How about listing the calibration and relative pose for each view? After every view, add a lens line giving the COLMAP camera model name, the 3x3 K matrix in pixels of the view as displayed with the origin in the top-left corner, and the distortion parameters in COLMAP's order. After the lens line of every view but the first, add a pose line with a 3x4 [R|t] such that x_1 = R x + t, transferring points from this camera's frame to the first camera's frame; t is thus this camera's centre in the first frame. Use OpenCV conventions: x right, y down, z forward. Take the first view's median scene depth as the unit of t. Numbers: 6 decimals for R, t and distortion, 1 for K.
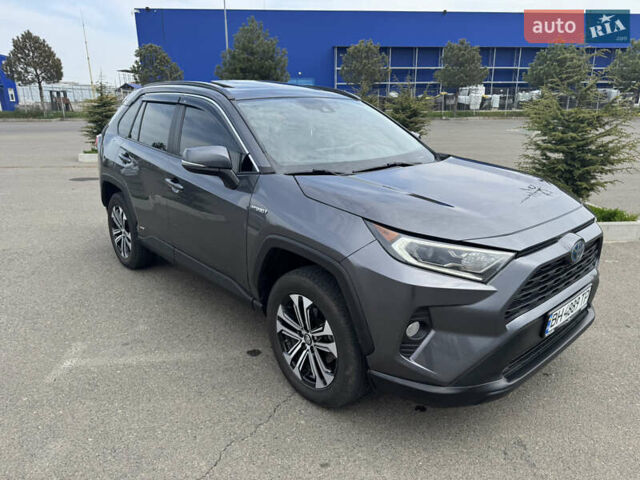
lens RADIAL K [[462.3, 0, 320.3], [0, 462.3, 235.0], [0, 0, 1]] dist [0.031412, -0.031839]
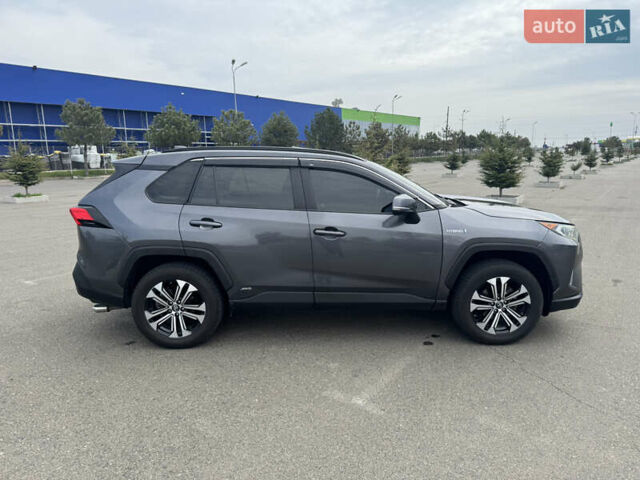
lens RADIAL K [[462.3, 0, 318.6], [0, 462.3, 236.2], [0, 0, 1]] dist [0.031412, -0.031839]
pose [[0.658282, -0.136991, 0.740202, -0.136374], [0.221730, 0.974964, -0.016752, -0.010091], [-0.719375, 0.175152, 0.672176, 0.028286]]
